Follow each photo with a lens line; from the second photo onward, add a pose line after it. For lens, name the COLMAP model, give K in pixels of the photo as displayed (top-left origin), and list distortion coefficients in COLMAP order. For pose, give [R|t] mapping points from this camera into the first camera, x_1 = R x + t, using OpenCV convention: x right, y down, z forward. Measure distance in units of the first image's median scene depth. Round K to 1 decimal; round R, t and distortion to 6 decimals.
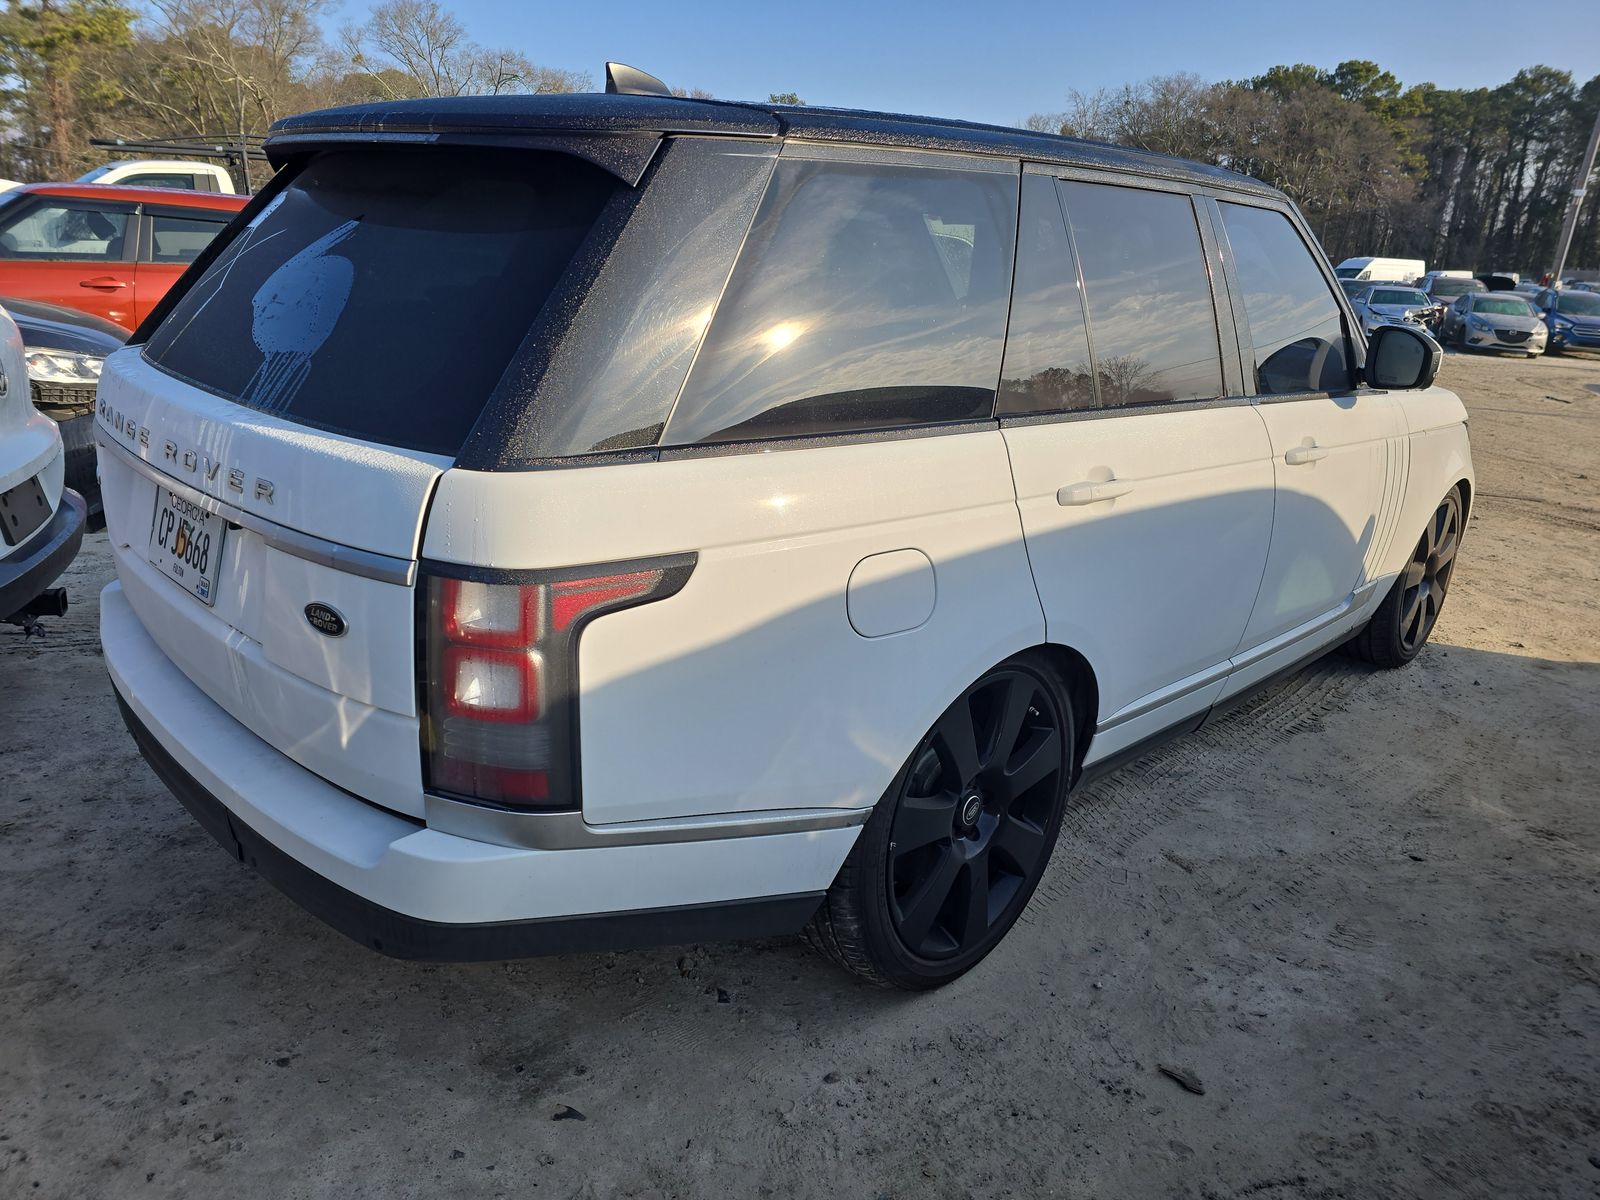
lens RADIAL K [[1086.0, 0, 795.3], [0, 1086.0, 592.7], [0, 0, 1]] dist [0.059689, -0.064686]
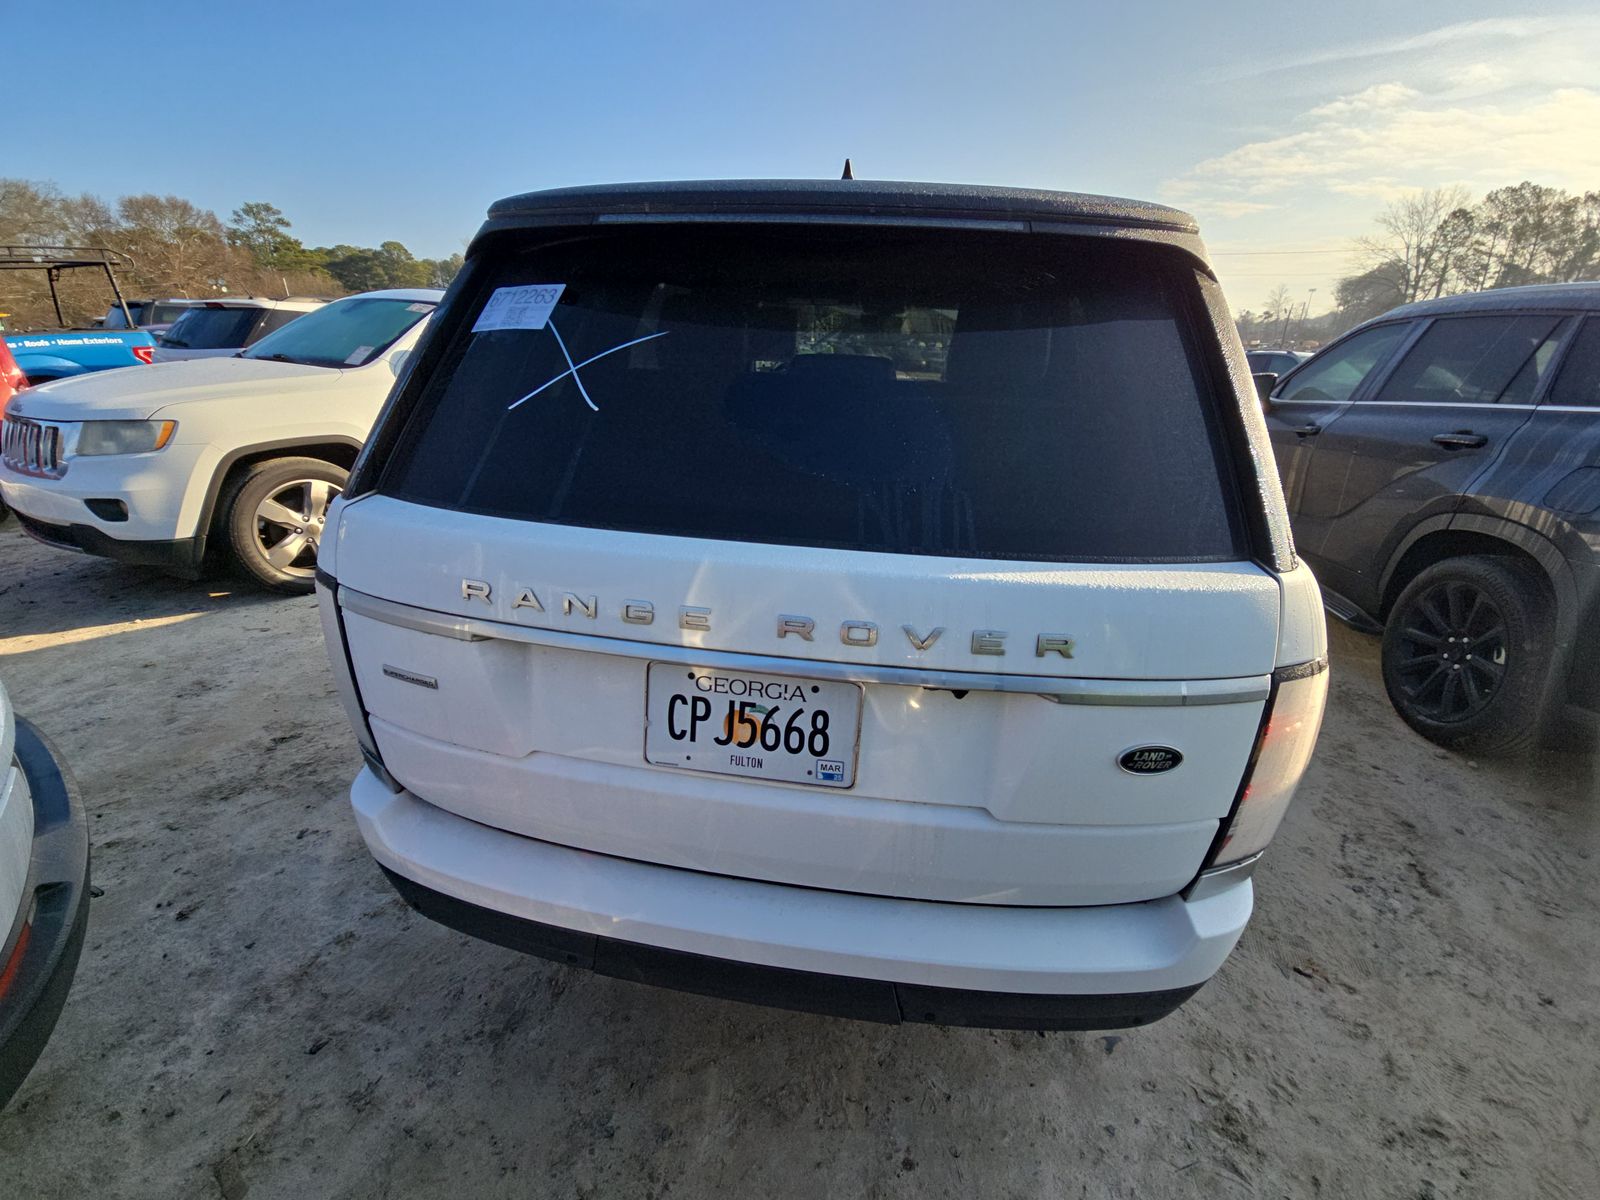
lens RADIAL K [[647.5, 0, 800.8], [0, 647.5, 610.3], [0, 0, 1]] dist [0.036165, -0.021336]
pose [[0.810023, -0.263261, 0.523981, -0.633889], [0.204652, 0.964291, 0.168111, -0.172263], [-0.549527, -0.028940, 0.834975, 0.480485]]
